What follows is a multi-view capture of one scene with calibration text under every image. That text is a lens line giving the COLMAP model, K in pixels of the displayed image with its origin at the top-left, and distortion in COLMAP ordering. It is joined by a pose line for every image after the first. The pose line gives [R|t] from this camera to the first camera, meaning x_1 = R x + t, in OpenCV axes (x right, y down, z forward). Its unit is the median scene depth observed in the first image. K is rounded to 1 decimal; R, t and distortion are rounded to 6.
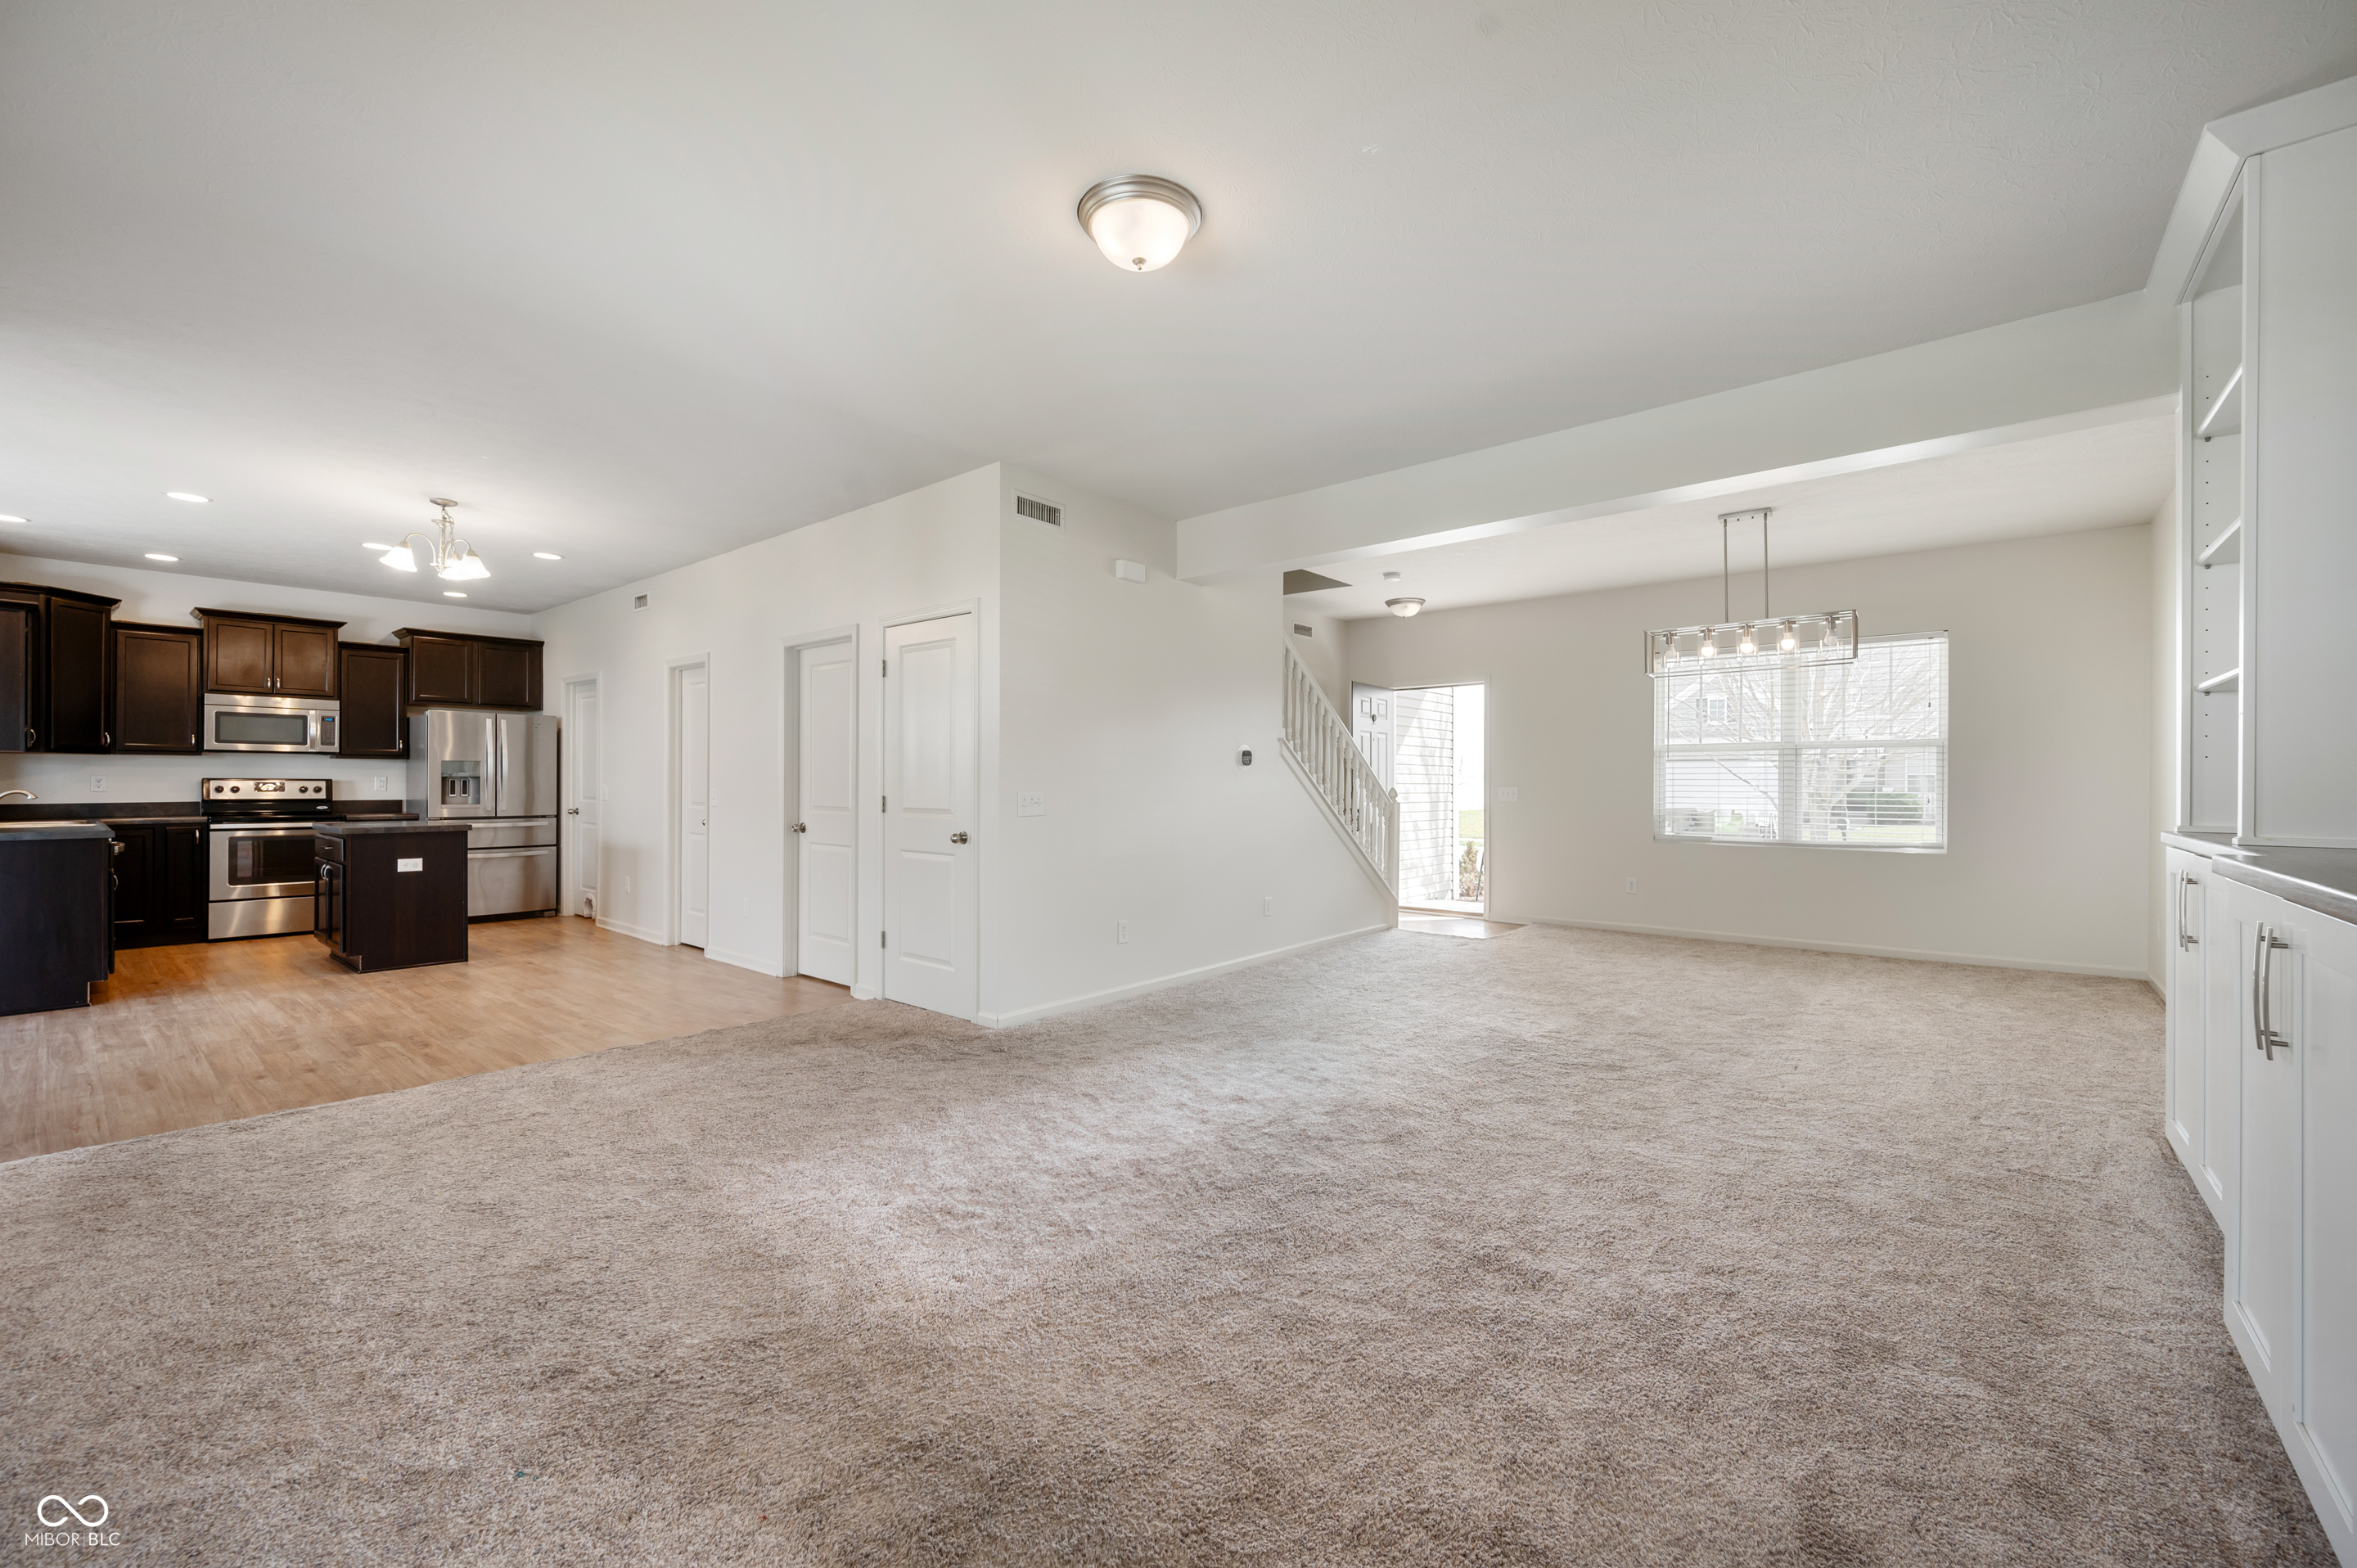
lens RADIAL K [[959.9, 0, 1184.7], [0, 959.9, 780.9], [0, 0, 1]] dist [-0.001824, -0.000252]
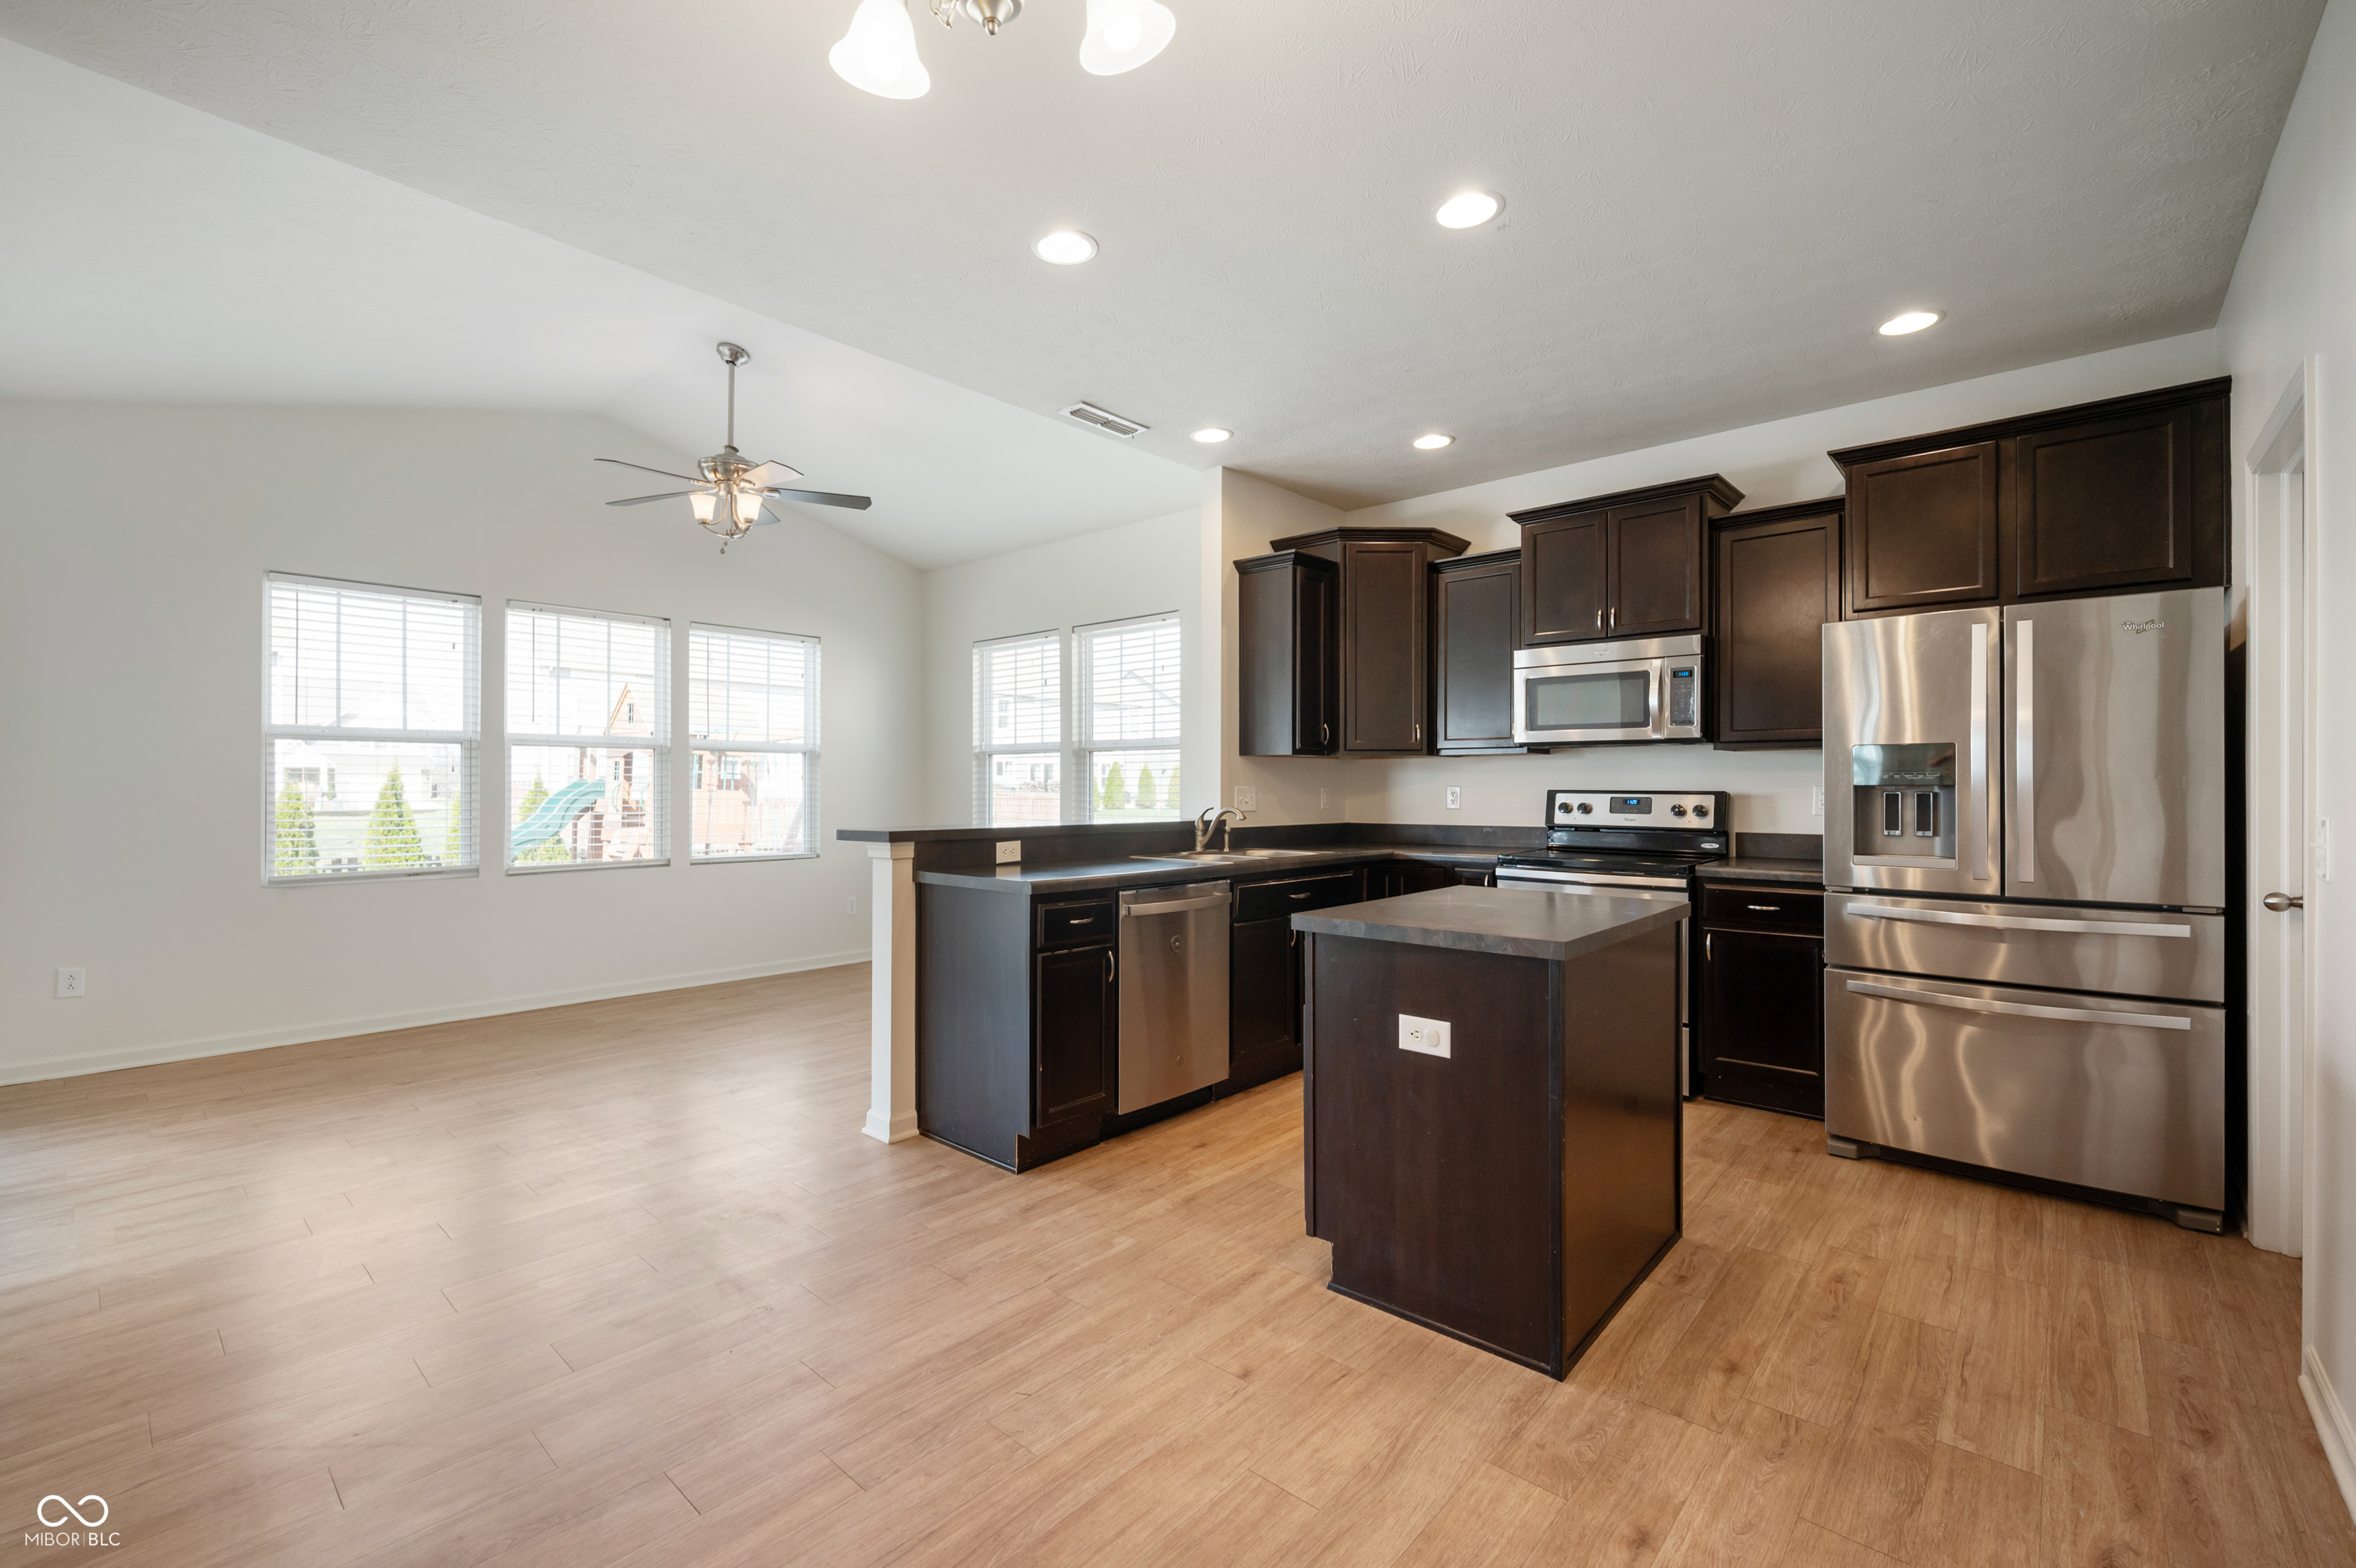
lens RADIAL K [[959.5, 0, 1191.6], [0, 959.5, 790.2], [0, 0, 1]] dist [-0.001824, -0.000252]
pose [[-0.046945, -0.002613, -0.998894, -0.368277], [-0.002330, 0.999994, -0.002507, -0.000464], [0.998895, 0.002209, -0.046951, 0.753150]]
